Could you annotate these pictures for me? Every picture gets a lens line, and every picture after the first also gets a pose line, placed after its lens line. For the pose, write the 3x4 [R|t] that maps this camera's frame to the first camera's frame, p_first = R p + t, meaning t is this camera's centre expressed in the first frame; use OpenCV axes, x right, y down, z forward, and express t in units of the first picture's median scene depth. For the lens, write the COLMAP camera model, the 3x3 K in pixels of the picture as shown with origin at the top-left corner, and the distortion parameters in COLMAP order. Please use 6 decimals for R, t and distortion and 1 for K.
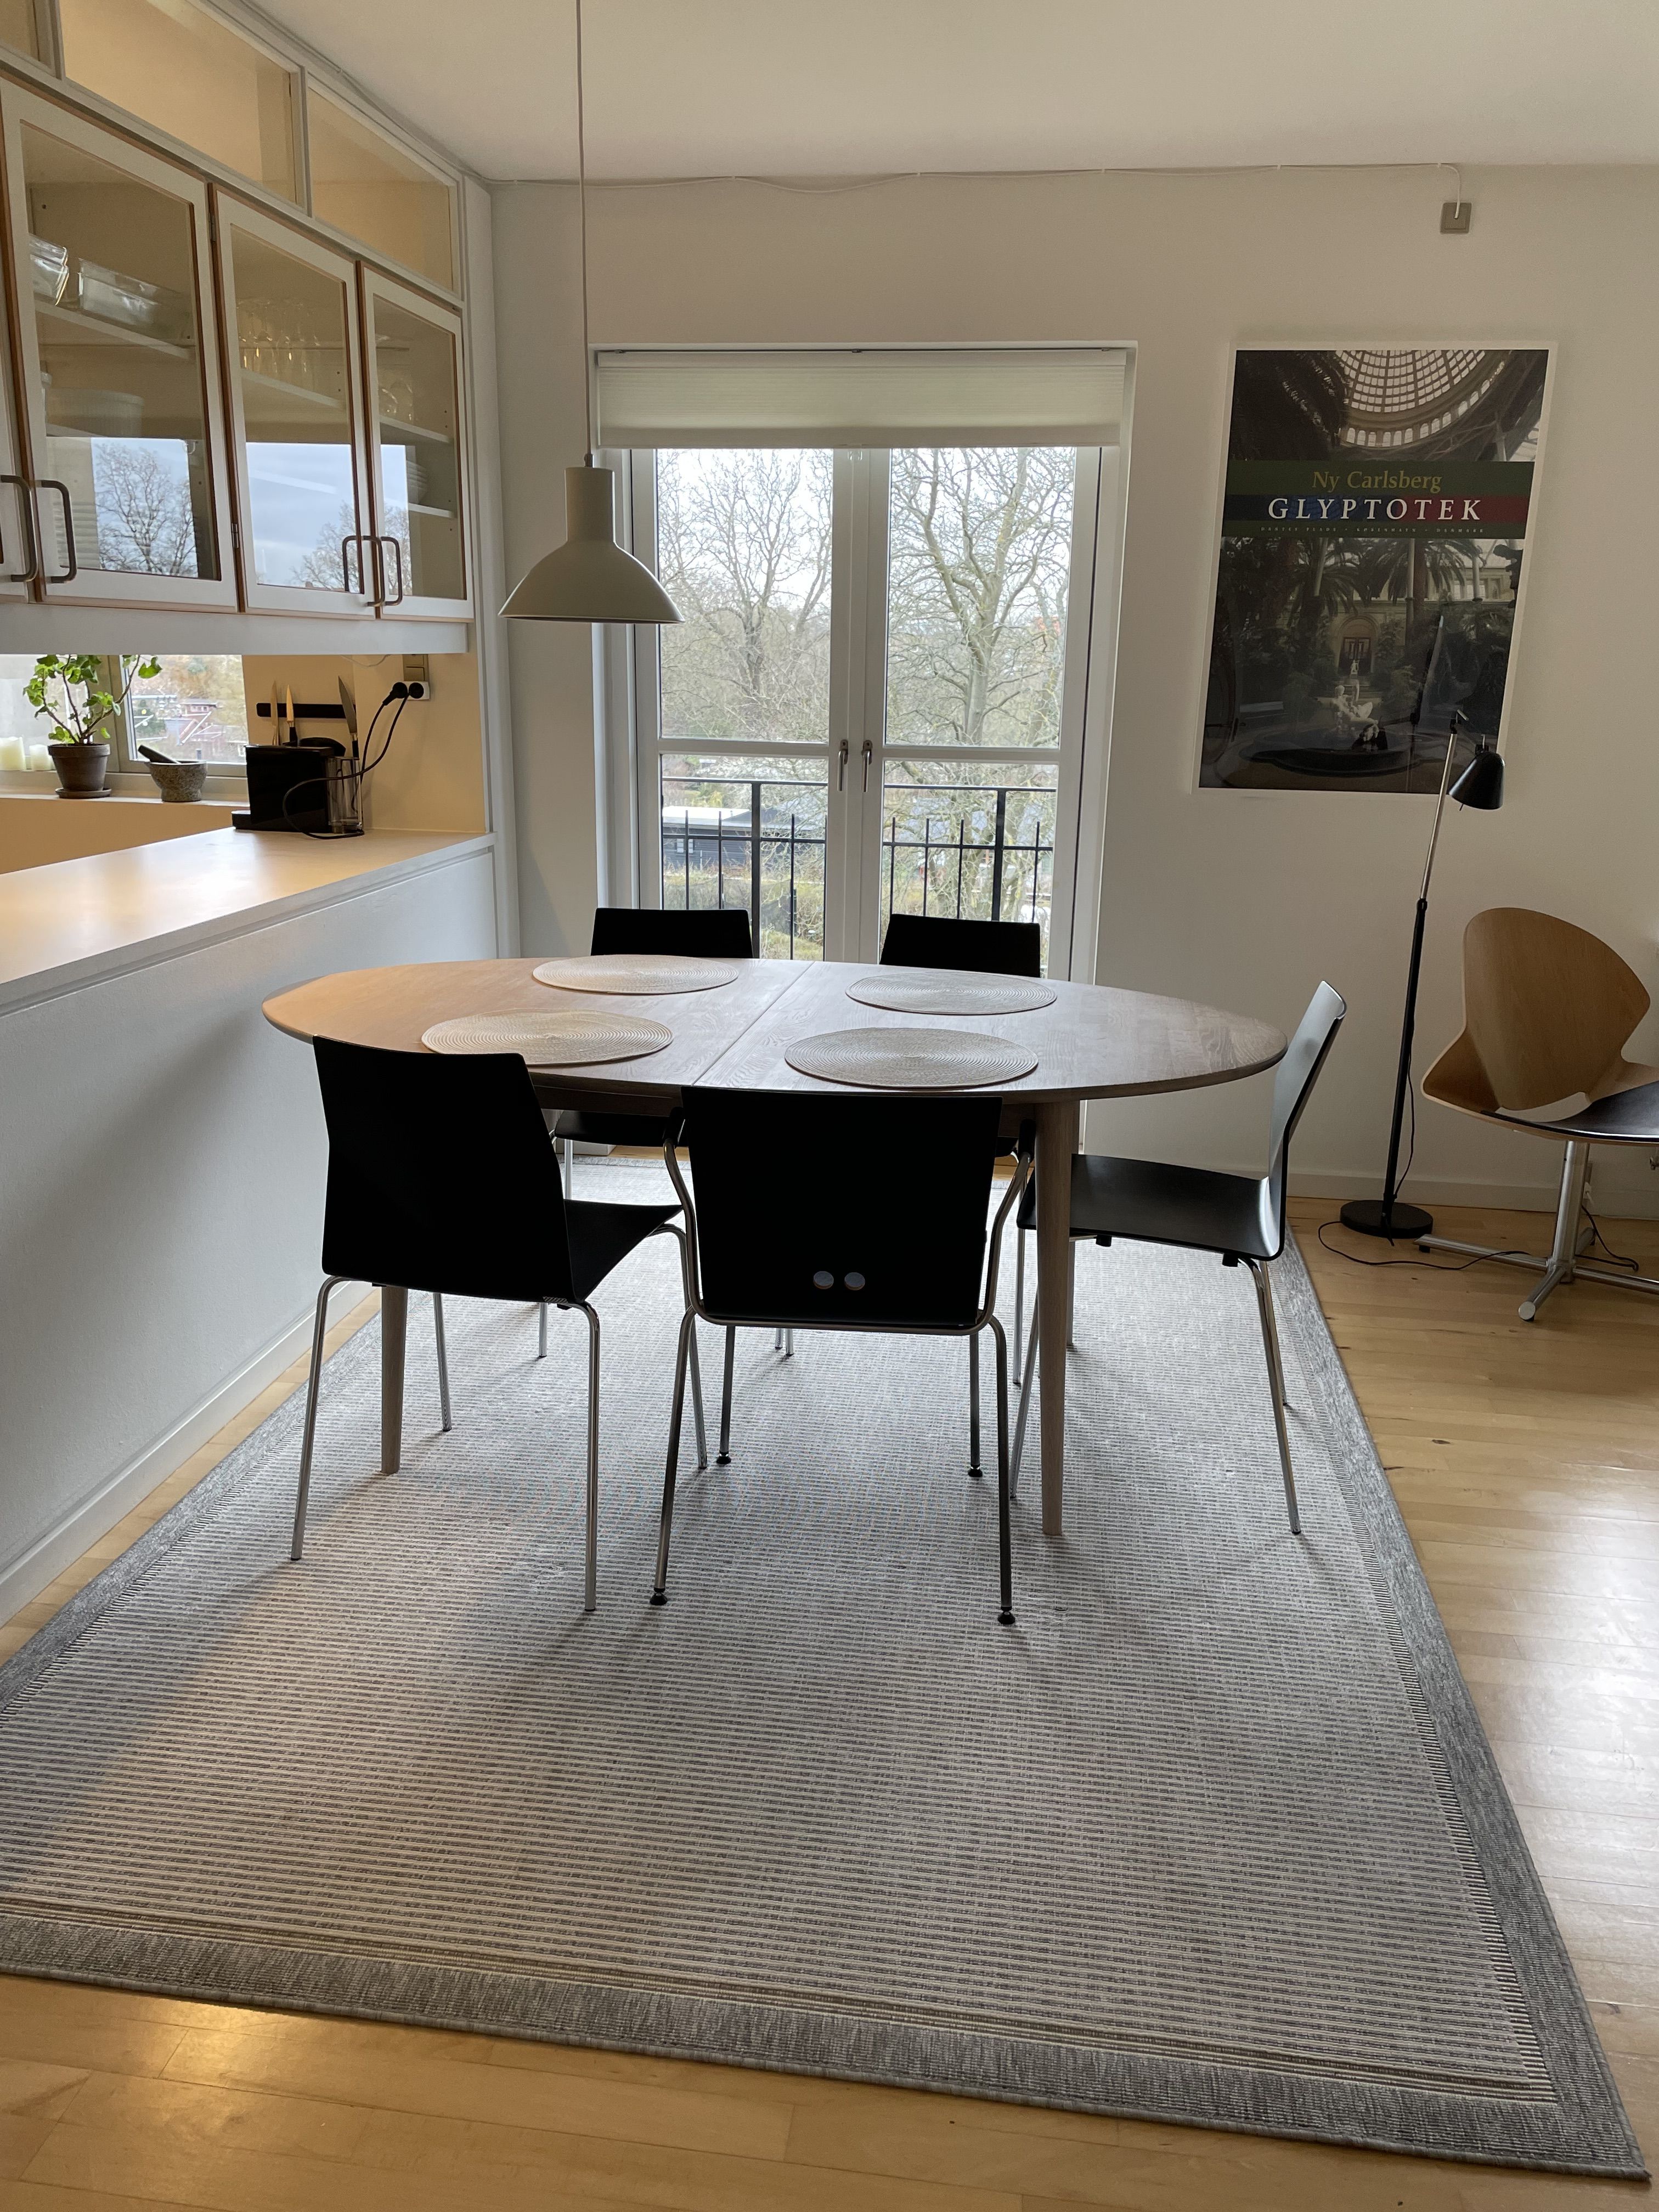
lens RADIAL K [[1671.7, 0, 835.5], [0, 1671.7, 1119.2], [0, 0, 1]] dist [0.105703, -0.149683]
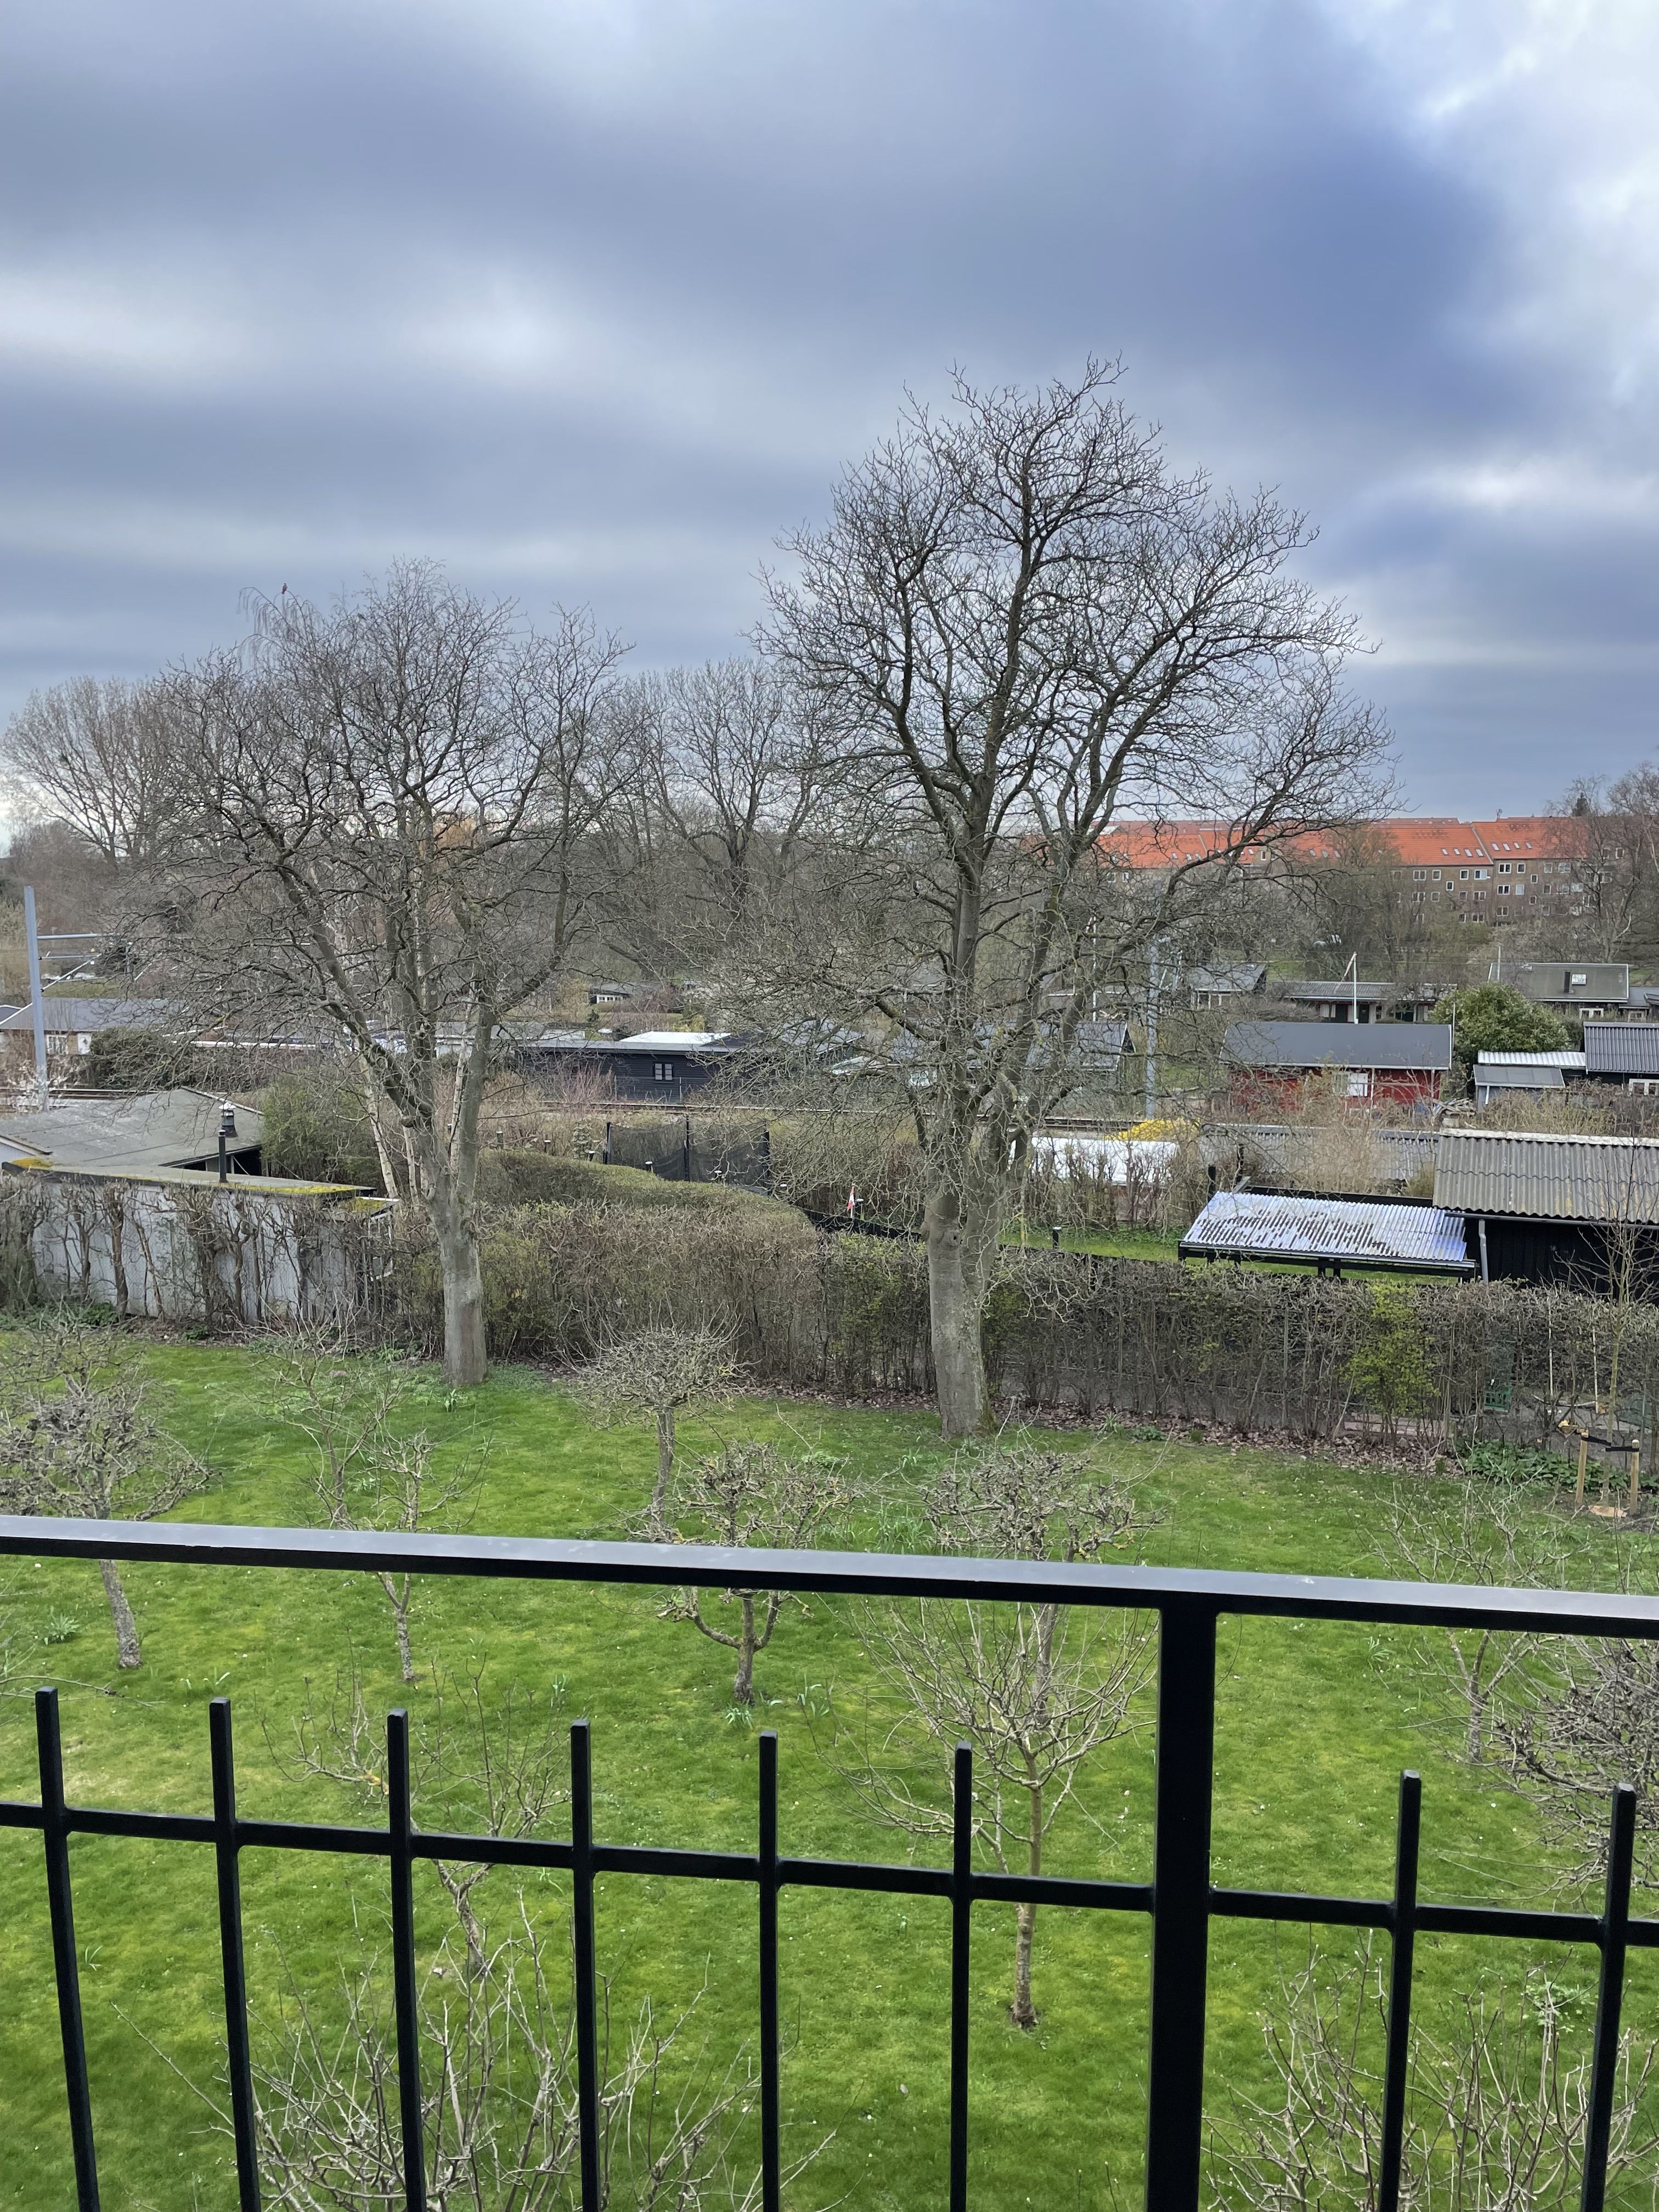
lens RADIAL K [[1671.7, 0, 835.5], [0, 1671.7, 1119.2], [0, 0, 1]] dist [0.105703, -0.149683]
pose [[0.999777, -0.020959, 0.002574, 0.014728], [0.021117, 0.992018, -0.124318, -0.051435], [0.000052, 0.124345, 0.992239, 0.190842]]
